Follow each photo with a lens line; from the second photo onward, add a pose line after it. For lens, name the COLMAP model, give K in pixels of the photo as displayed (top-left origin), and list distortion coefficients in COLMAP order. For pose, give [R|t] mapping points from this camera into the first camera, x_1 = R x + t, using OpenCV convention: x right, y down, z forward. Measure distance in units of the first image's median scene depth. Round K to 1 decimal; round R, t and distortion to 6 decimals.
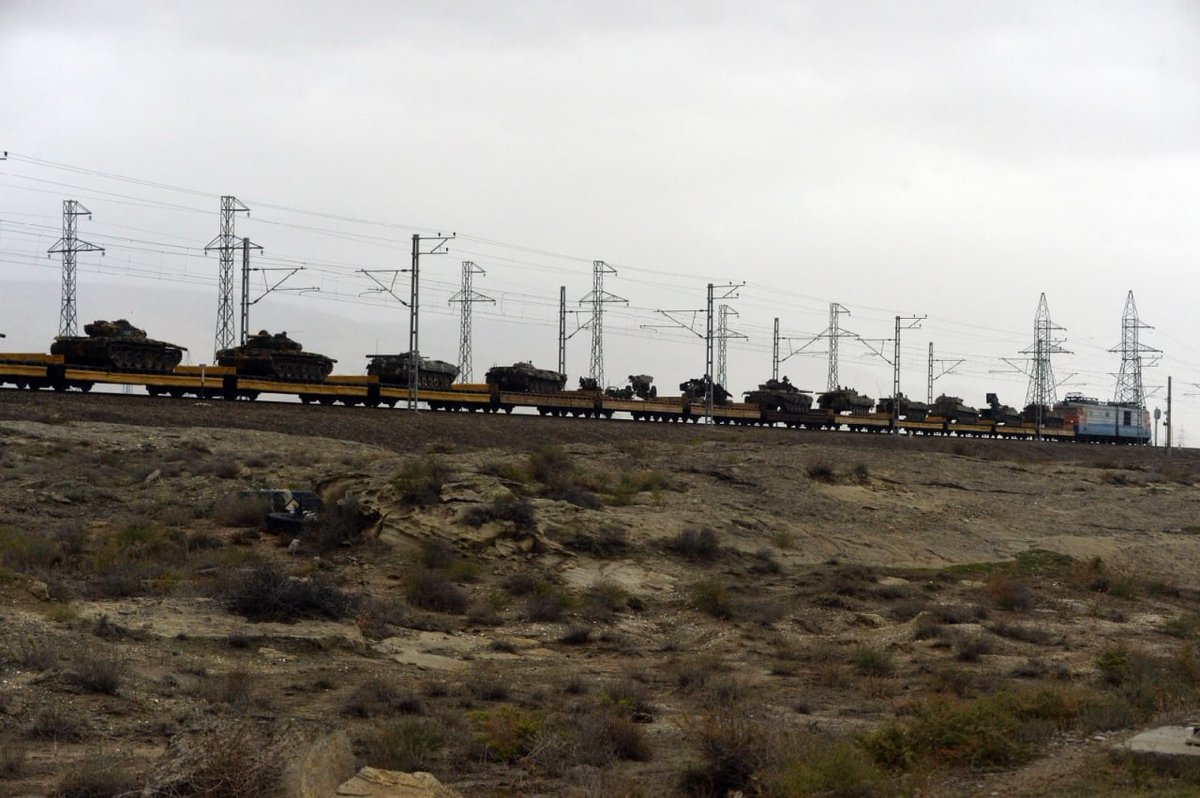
lens RADIAL K [[2502.2, 0, 600.0], [0, 2502.2, 399.0], [0, 0, 1]] dist [-0.027202, -0.186282]
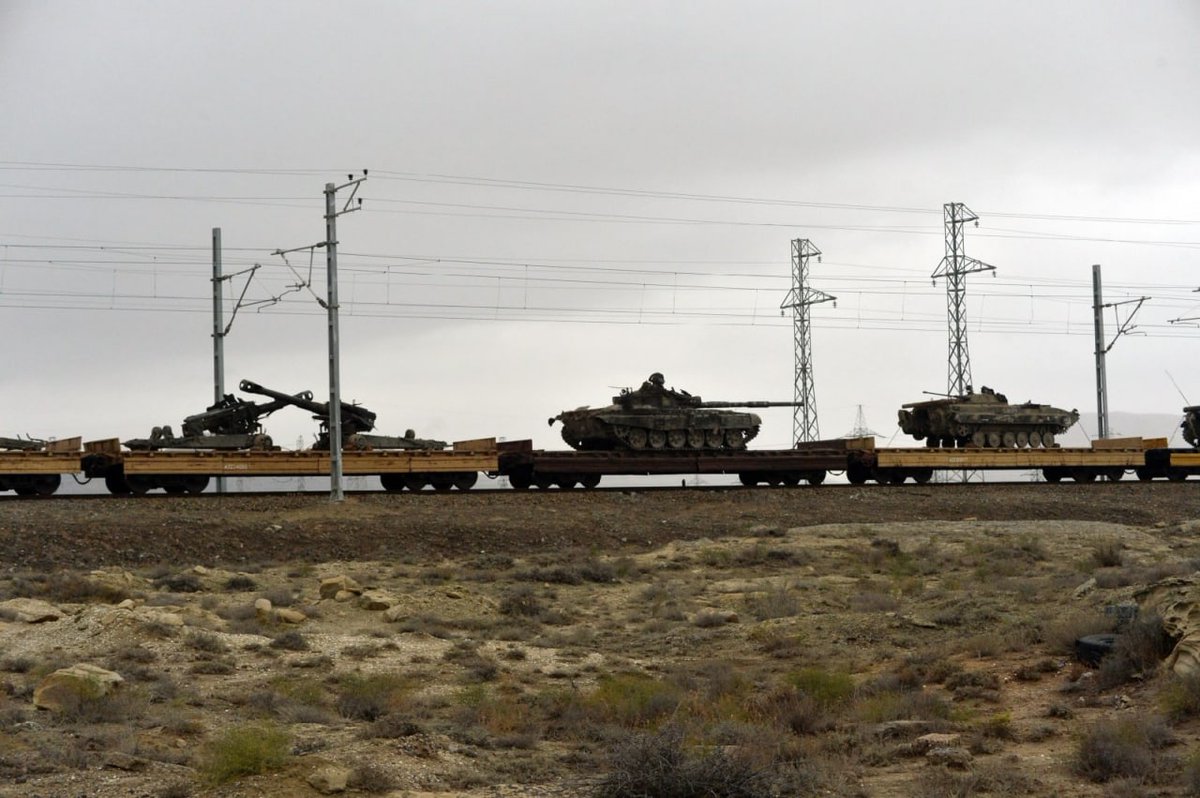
lens RADIAL K [[2502.2, 0, 600.0], [0, 2502.2, 399.0], [0, 0, 1]] dist [-0.027202, -0.186282]
pose [[0.821436, -0.082845, -0.564252, 0.176105], [0.059984, 0.996456, -0.058977, 0.012143], [0.567138, 0.014600, 0.823494, 0.342538]]
